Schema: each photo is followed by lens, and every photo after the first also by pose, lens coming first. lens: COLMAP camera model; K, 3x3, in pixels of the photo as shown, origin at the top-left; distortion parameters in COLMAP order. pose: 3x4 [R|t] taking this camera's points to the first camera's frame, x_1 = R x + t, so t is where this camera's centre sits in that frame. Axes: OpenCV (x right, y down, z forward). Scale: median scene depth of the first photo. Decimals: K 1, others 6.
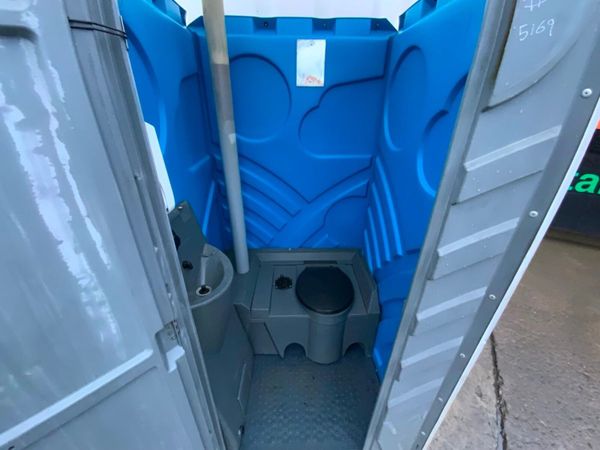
lens RADIAL K [[236.8, 0, 297.9], [0, 236.8, 224.4], [0, 0, 1]] dist [-0.000852, -0.000125]
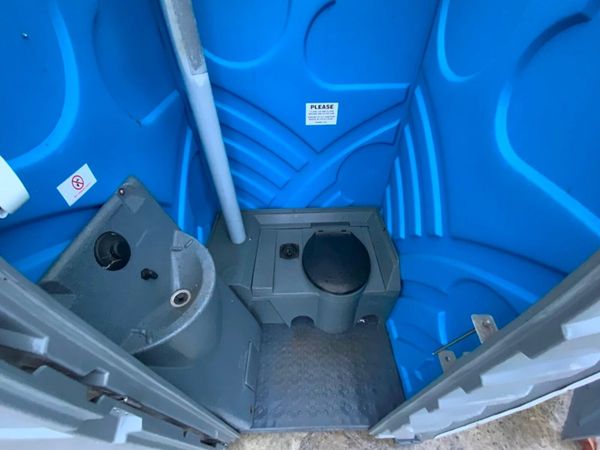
lens RADIAL K [[243.1, 0, 300.1], [0, 243.1, 225.4], [0, 0, 1]] dist [-0.000950, -0.000575]
pose [[0.999781, -0.015779, -0.013764, -0.003233], [0.019095, 0.956778, 0.290190, -0.107472], [0.008590, -0.290389, 0.956870, 0.200701]]
